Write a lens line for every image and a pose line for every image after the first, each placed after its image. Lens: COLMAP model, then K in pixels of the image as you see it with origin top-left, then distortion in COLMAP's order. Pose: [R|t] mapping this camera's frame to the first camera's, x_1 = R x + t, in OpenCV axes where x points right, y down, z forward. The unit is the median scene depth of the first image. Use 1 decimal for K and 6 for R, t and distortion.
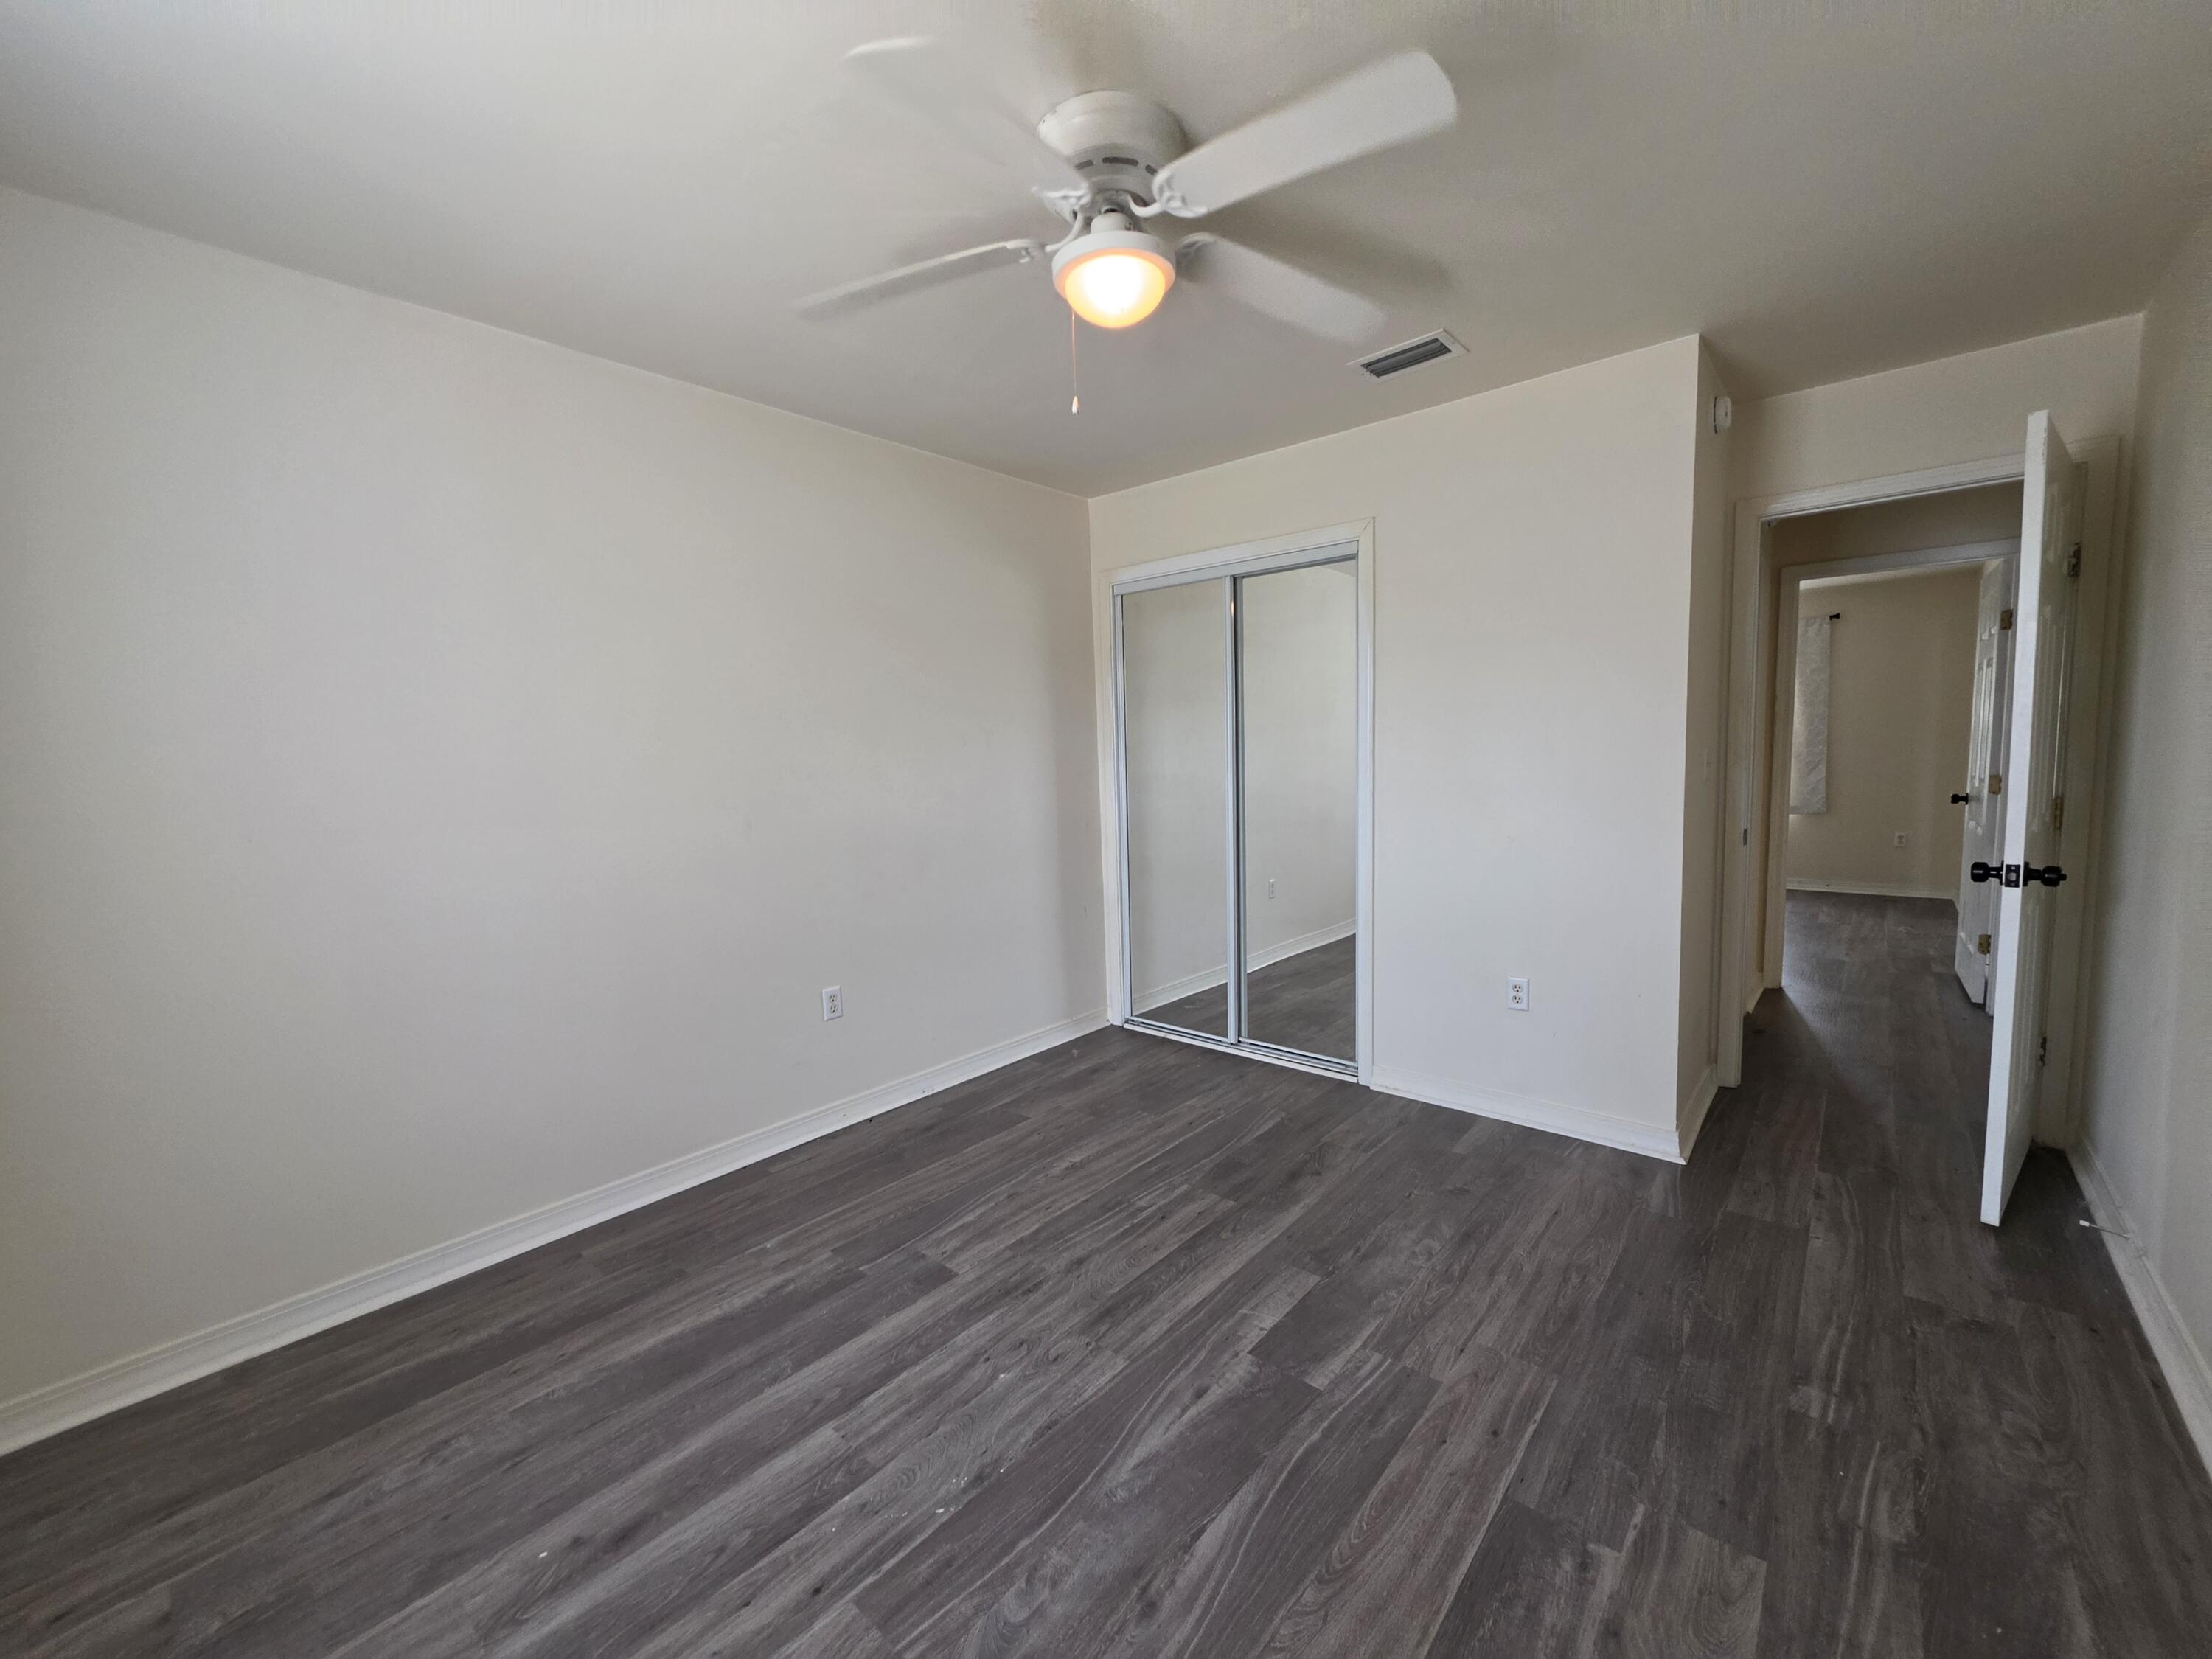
lens RADIAL K [[870.7, 0, 1117.3], [0, 870.7, 830.0], [0, 0, 1]] dist [-0.003558, 0.000129]
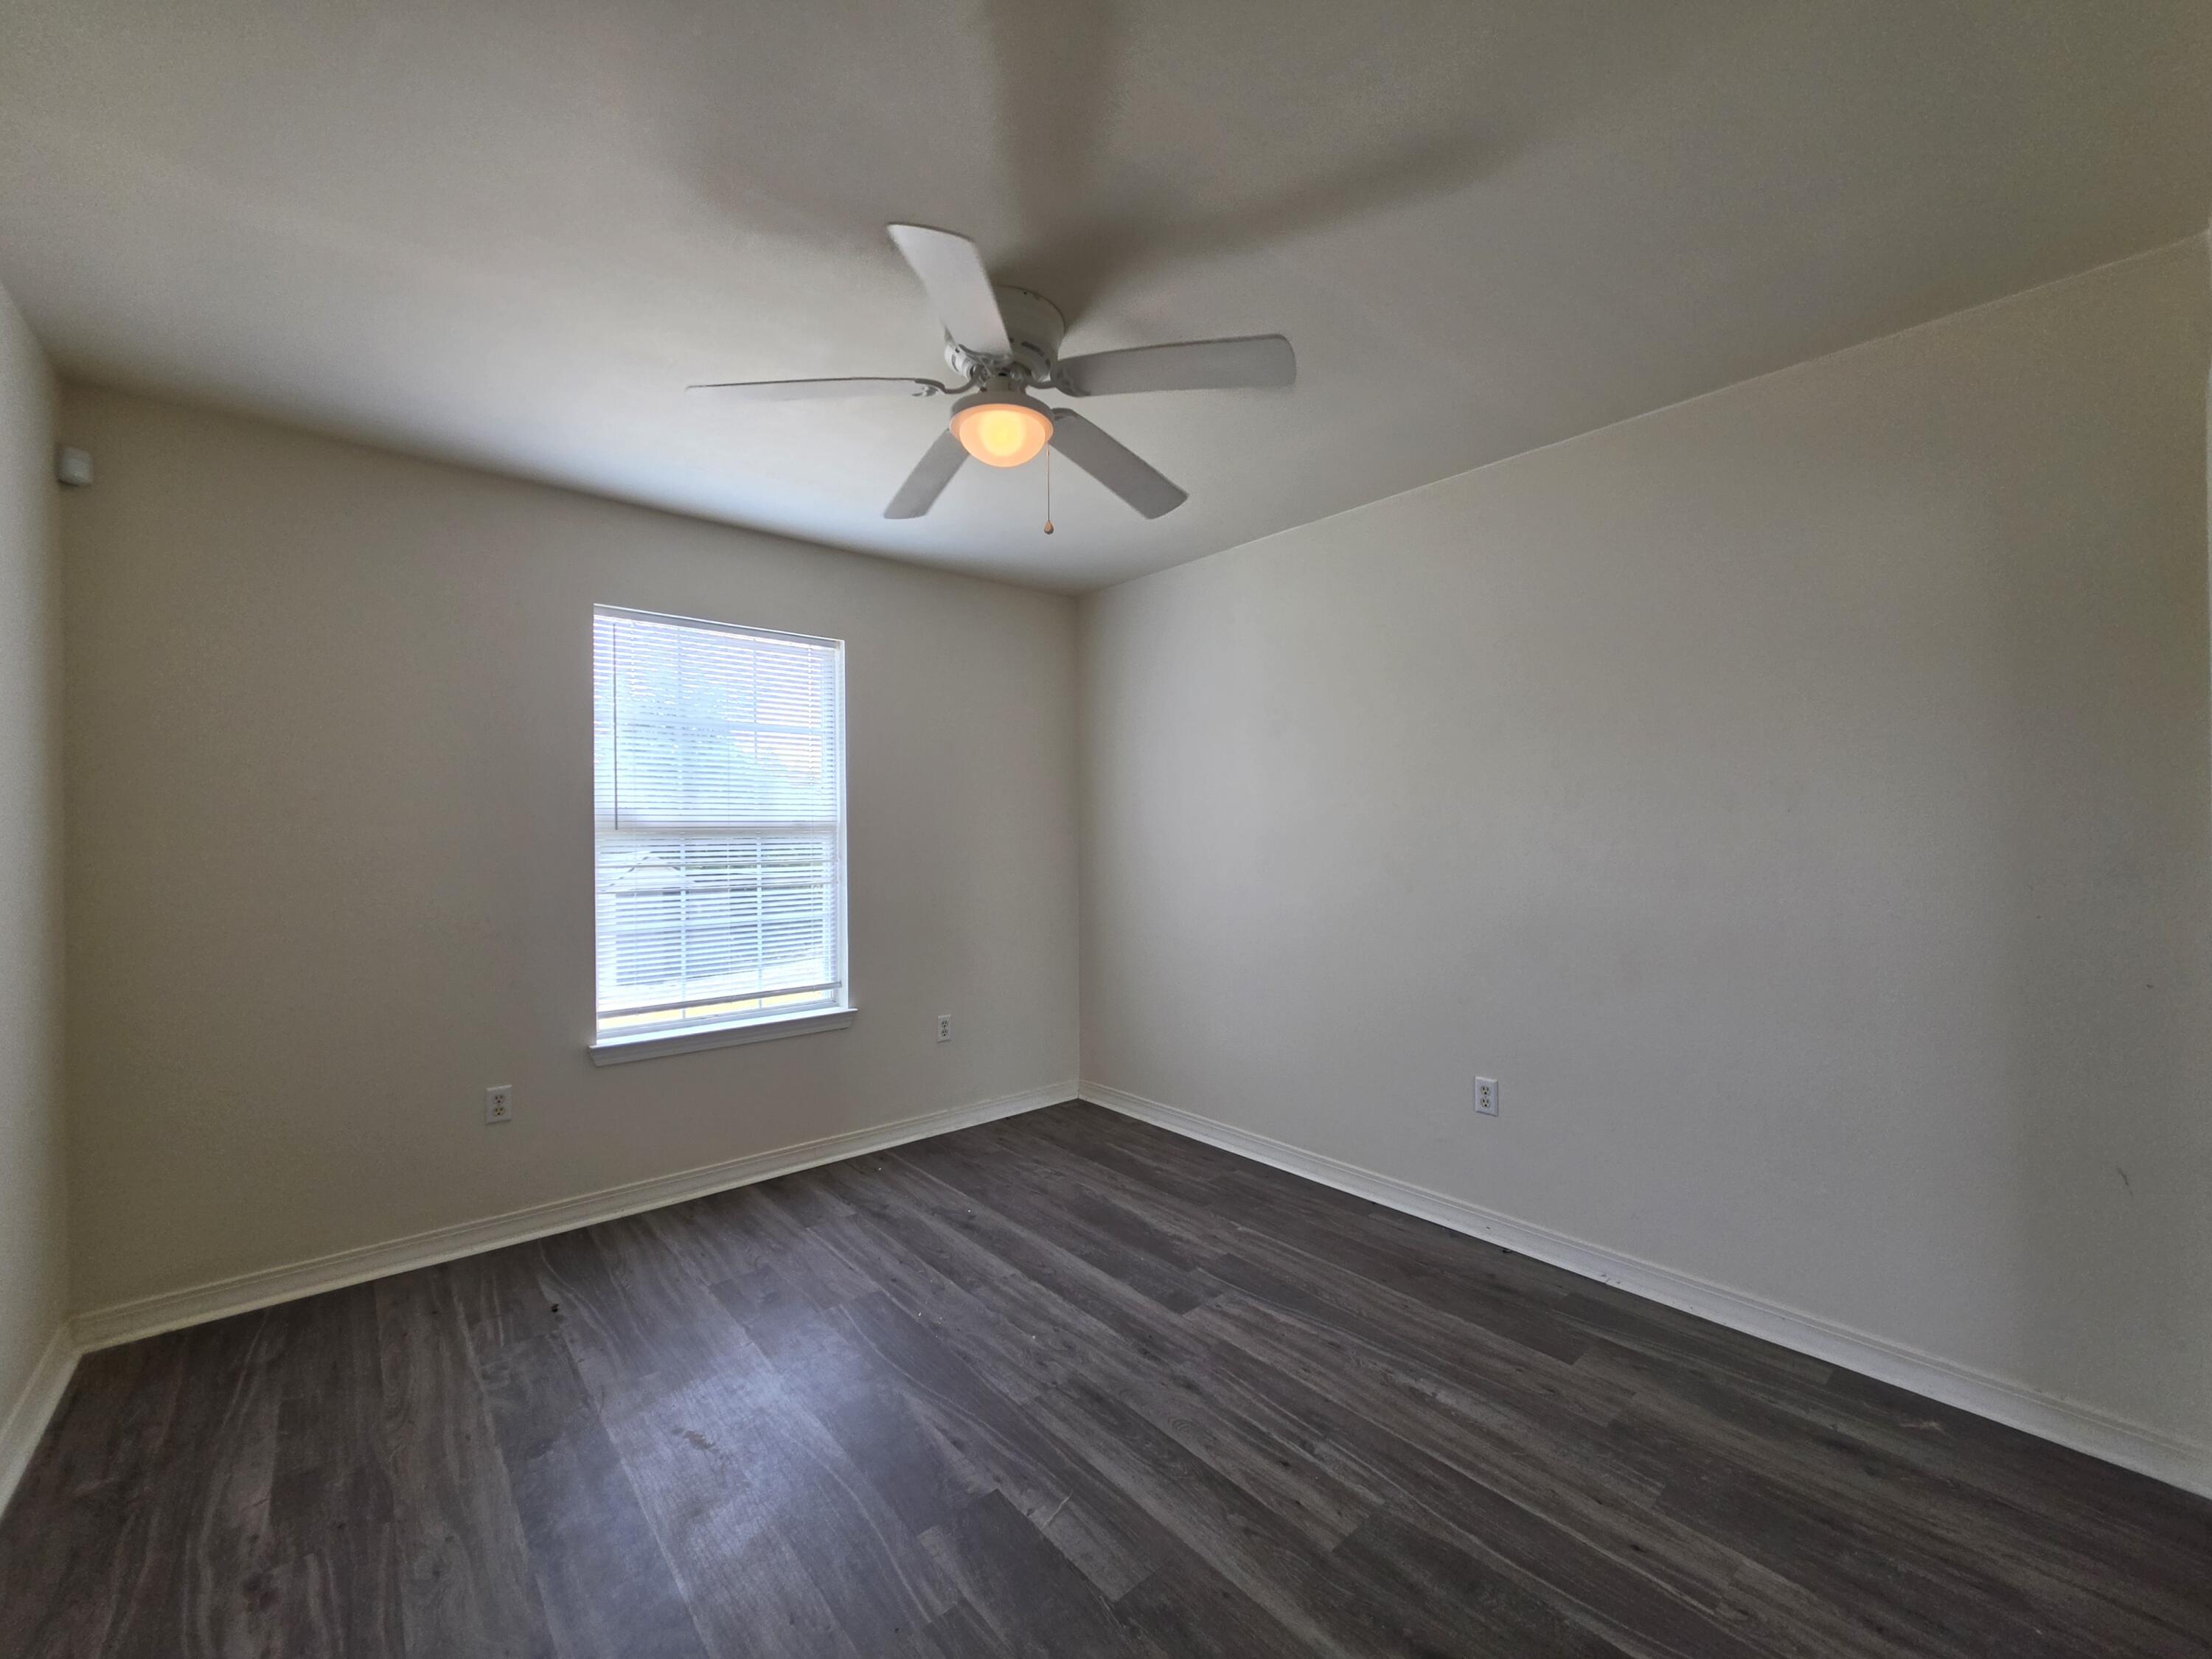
lens RADIAL K [[870.7, 0, 1109.1], [0, 870.7, 835.1], [0, 0, 1]] dist [-0.003558, 0.000129]
pose [[-0.130870, 0.034618, -0.990795, 0.874455], [-0.082196, 0.995571, 0.045641, -0.116684], [0.987986, 0.087412, -0.127444, 1.008739]]
